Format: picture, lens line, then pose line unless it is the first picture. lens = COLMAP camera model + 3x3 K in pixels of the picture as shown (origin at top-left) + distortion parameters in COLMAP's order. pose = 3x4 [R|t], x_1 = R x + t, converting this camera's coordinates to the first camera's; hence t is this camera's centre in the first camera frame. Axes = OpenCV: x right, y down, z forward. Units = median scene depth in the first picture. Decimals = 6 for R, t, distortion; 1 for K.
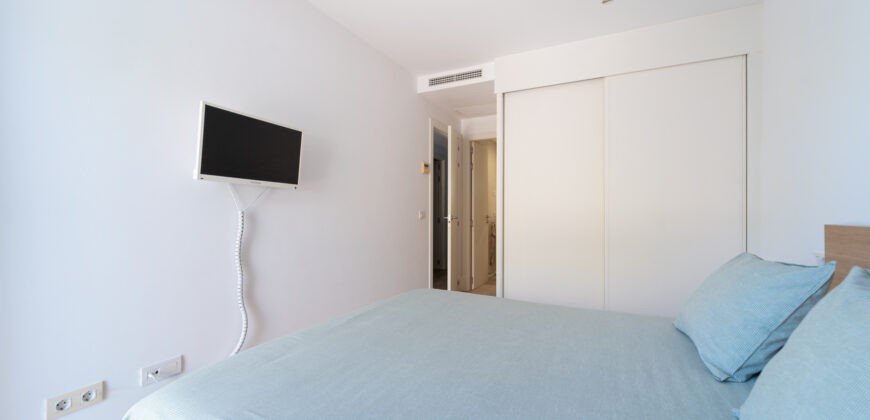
lens RADIAL K [[349.5, 0, 435.0], [0, 349.5, 210.0], [0, 0, 1]] dist [-0.001481, -0.000176]
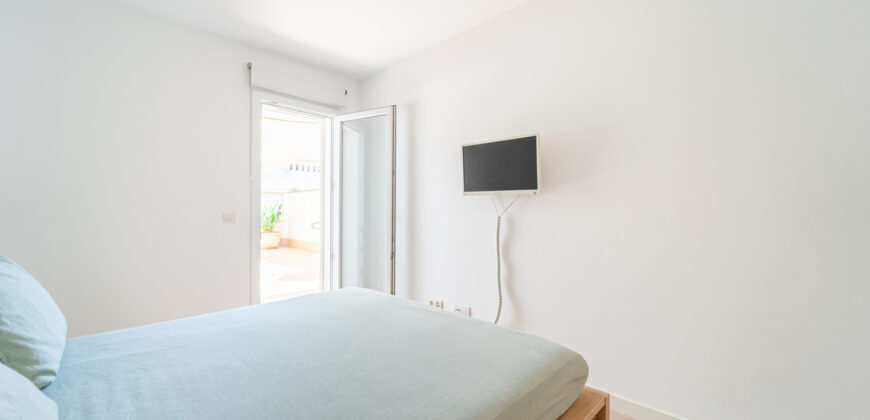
lens RADIAL K [[358.2, 0, 435.0], [0, 358.2, 210.0], [0, 0, 1]] dist [0.000404, 0.000071]
pose [[-0.290796, -0.012830, -0.956699, 0.521389], [0.005207, 0.999874, -0.014991, -0.000707], [0.956771, -0.009341, -0.290693, 0.793823]]
